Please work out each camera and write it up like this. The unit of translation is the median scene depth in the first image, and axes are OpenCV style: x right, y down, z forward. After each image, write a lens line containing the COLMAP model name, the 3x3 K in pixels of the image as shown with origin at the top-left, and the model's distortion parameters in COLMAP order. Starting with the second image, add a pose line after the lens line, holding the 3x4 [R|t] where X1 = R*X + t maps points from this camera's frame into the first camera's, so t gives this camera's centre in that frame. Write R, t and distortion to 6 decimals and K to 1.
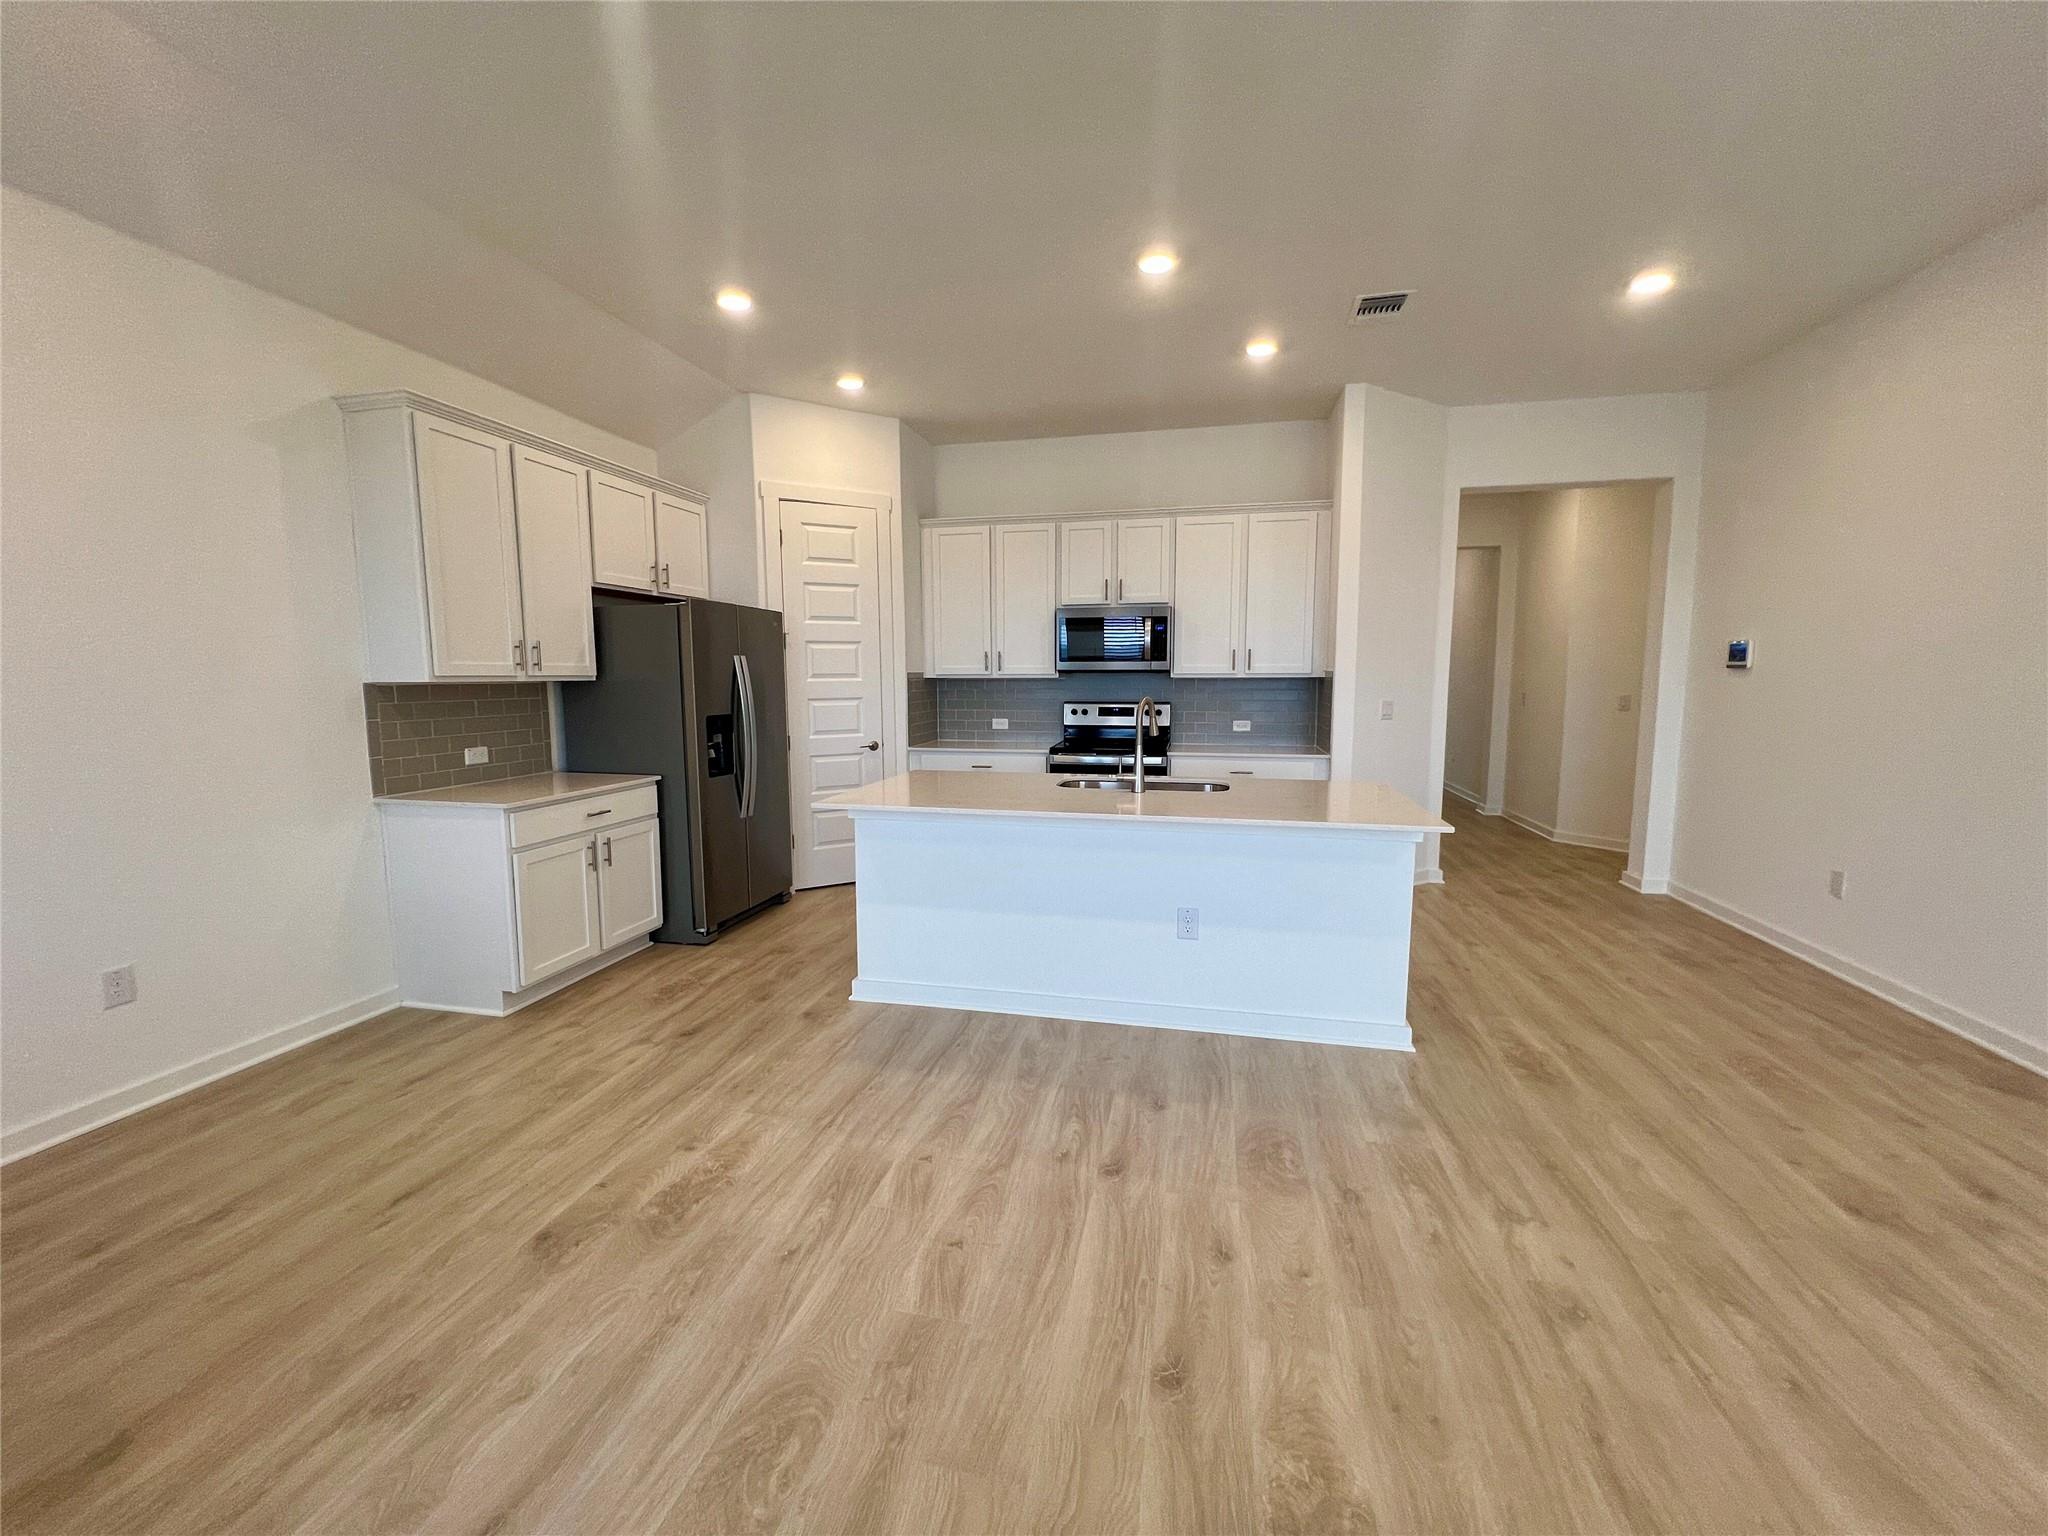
lens RADIAL K [[819.6, 0, 1025.9], [0, 819.6, 756.2], [0, 0, 1]] dist [0.000751, -0.000235]
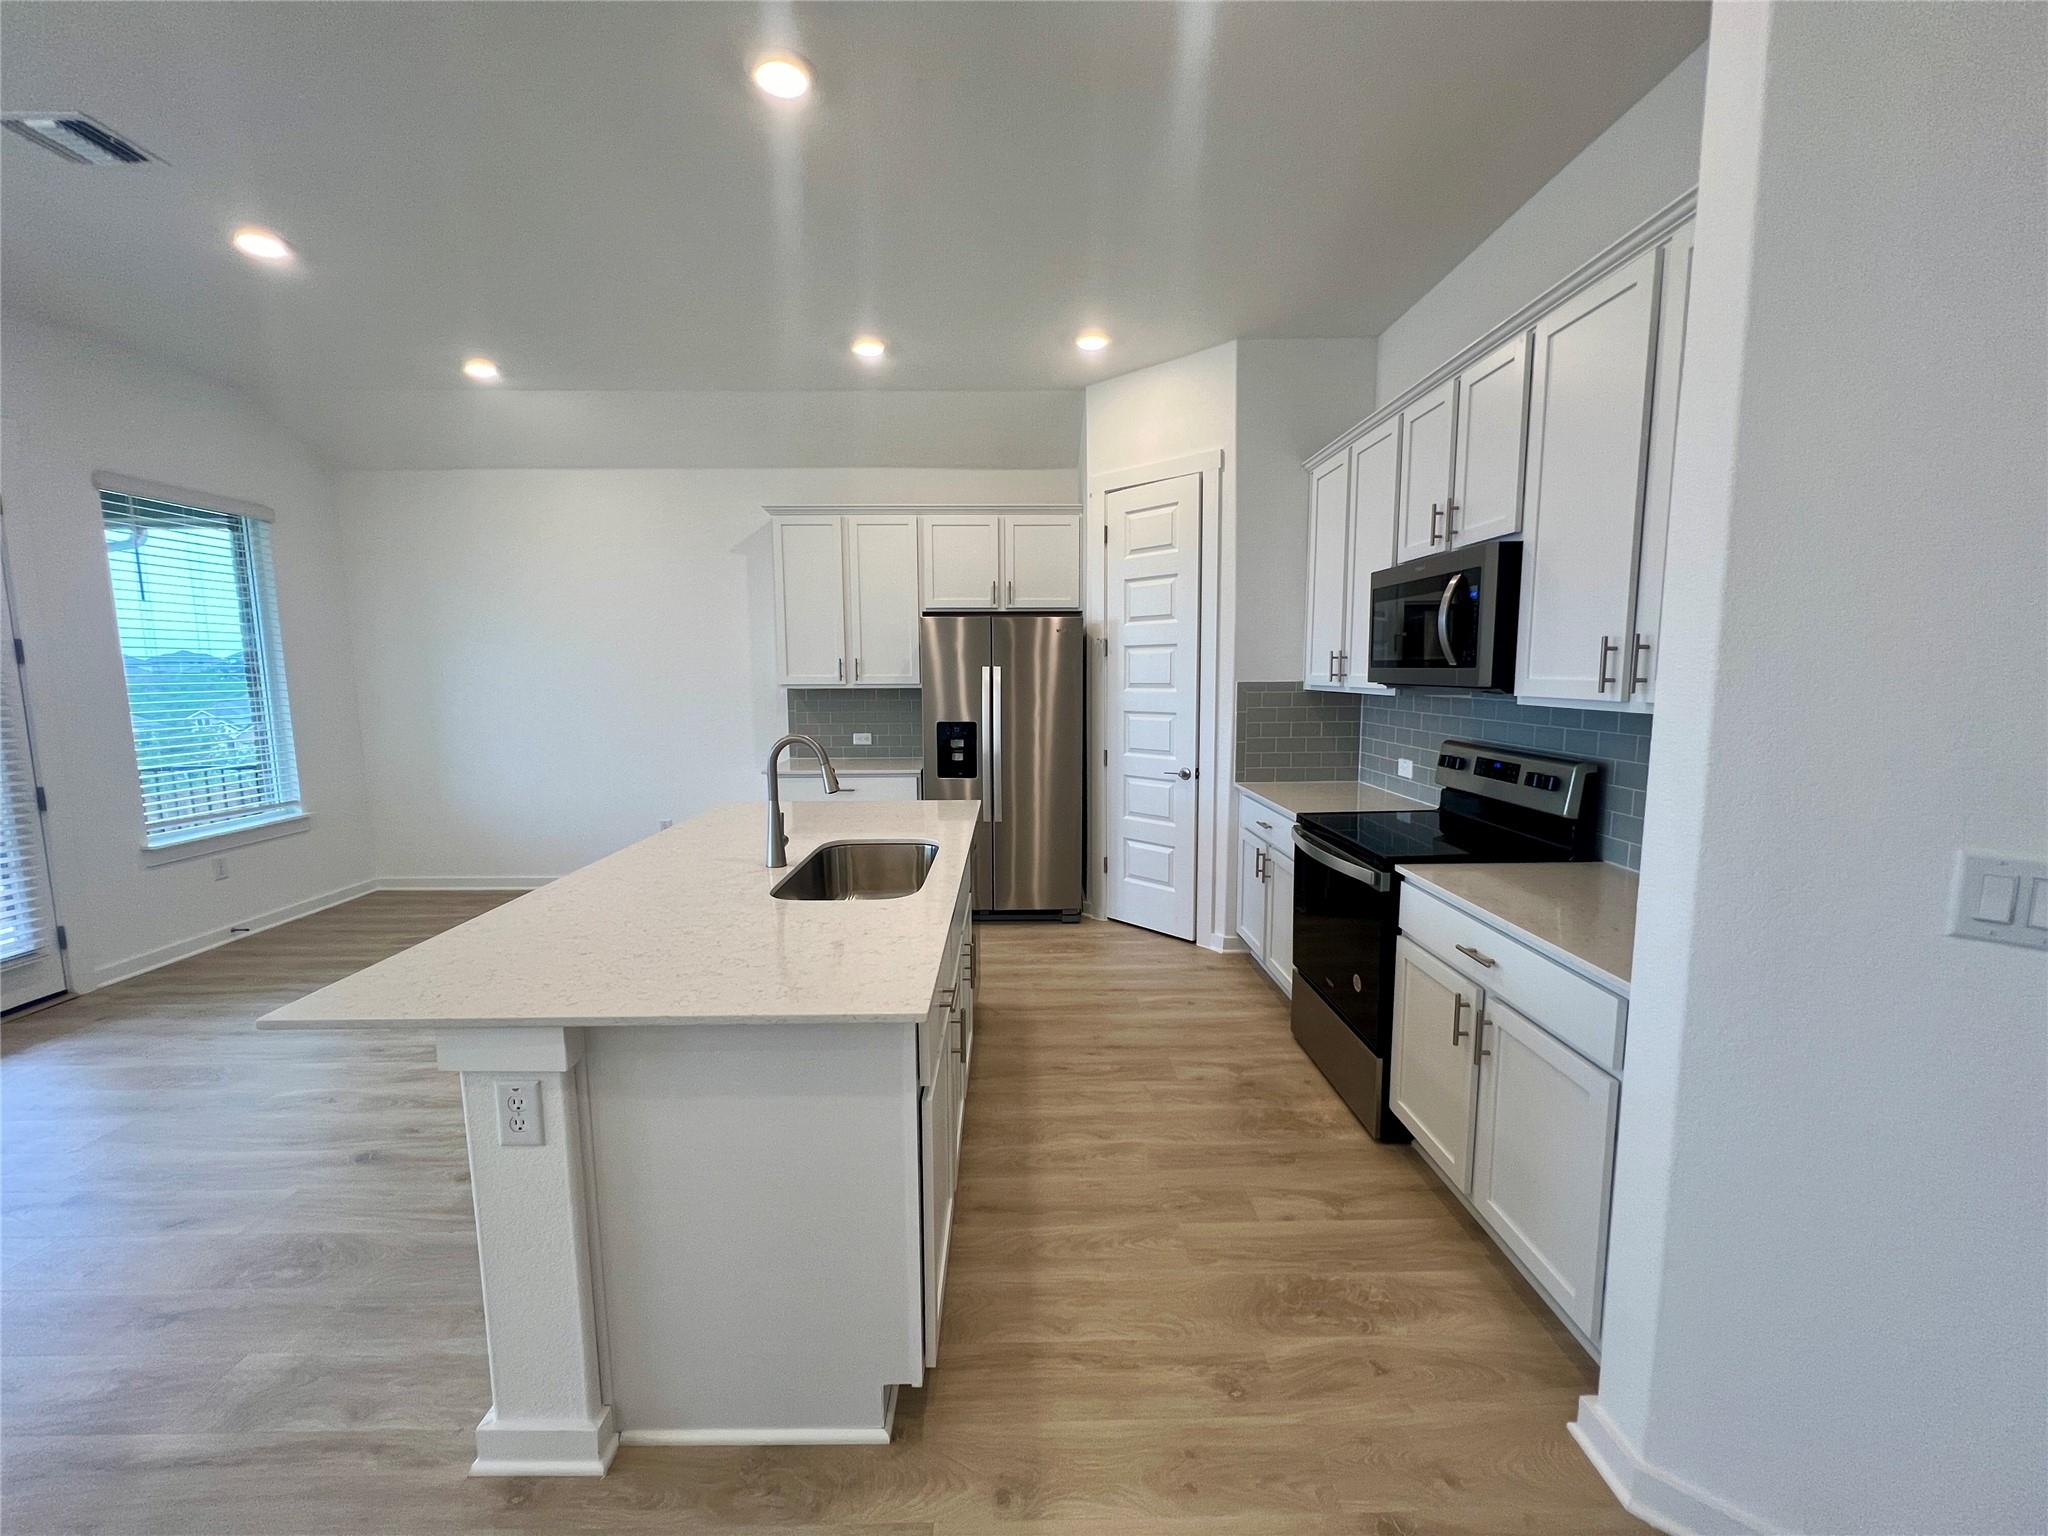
lens RADIAL K [[819.6, 0, 1023.4], [0, 819.6, 765.6], [0, 0, 1]] dist [0.000751, -0.000235]
pose [[0.227970, 0.115934, -0.966741, 1.203716], [-0.093079, 0.990934, 0.096886, -0.183691], [0.969209, 0.067896, 0.236694, 1.439325]]
